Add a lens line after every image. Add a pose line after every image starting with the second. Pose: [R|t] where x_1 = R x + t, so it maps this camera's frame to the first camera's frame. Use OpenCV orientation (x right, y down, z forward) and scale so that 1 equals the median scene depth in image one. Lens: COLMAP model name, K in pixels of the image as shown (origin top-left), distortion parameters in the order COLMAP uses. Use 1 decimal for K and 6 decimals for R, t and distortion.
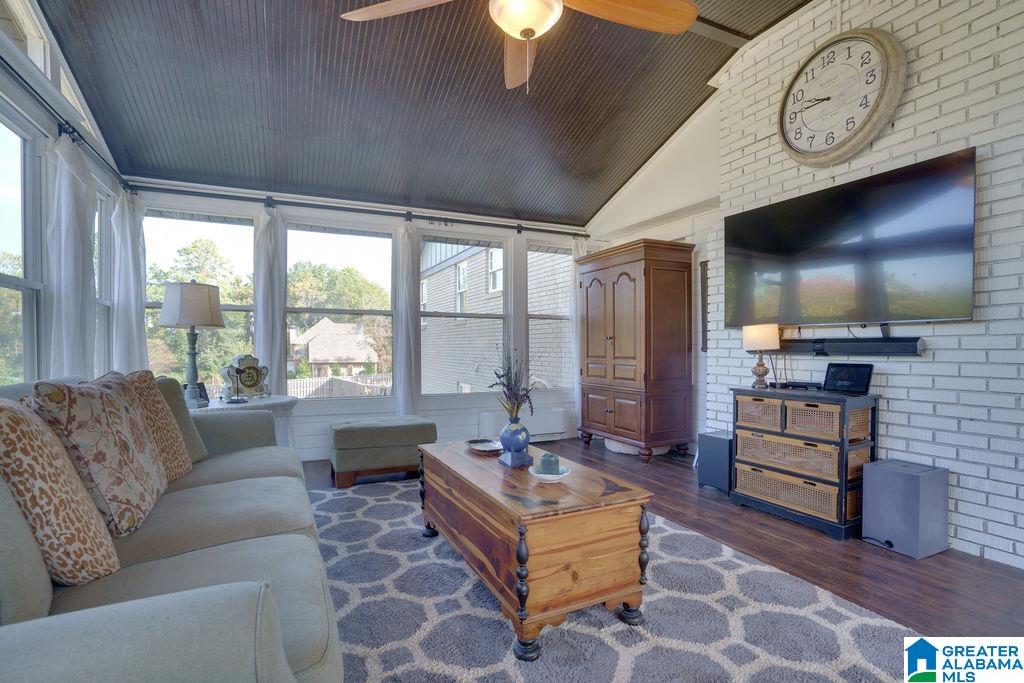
lens RADIAL K [[488.8, 0, 515.4], [0, 488.8, 352.5], [0, 0, 1]] dist [-0.027186, 0.000050]
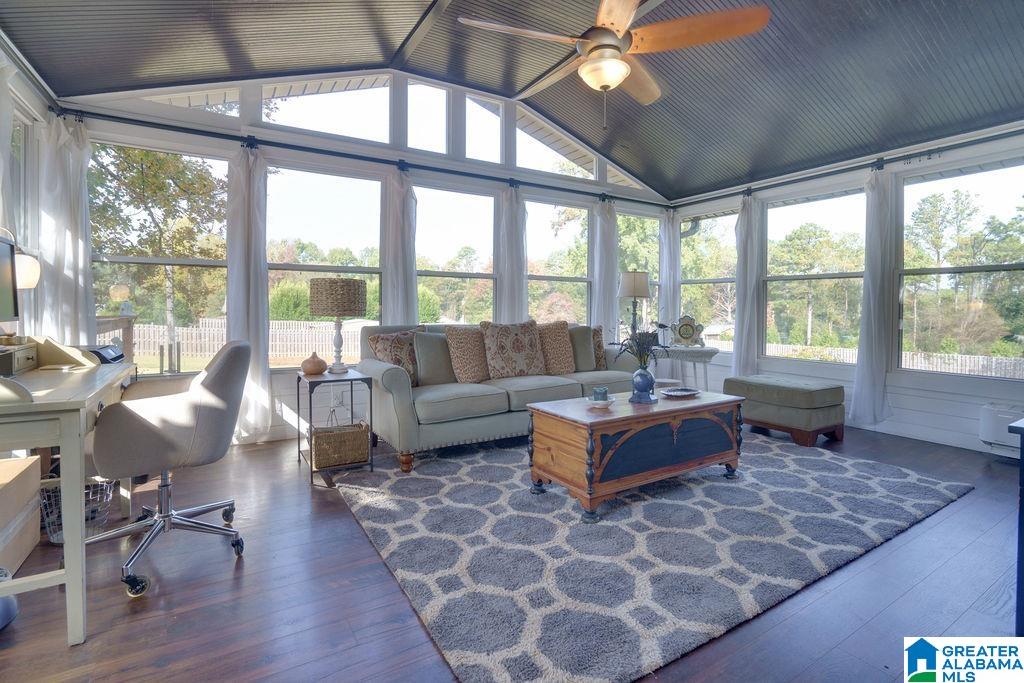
lens RADIAL K [[488.6, 0, 514.4], [0, 488.6, 327.4], [0, 0, 1]] dist [-0.031499, 0.000090]
pose [[0.093533, 0.039675, -0.994825, 0.811685], [-0.019597, 0.999085, 0.038002, -0.003559], [0.995423, 0.015941, 0.094225, 0.364155]]
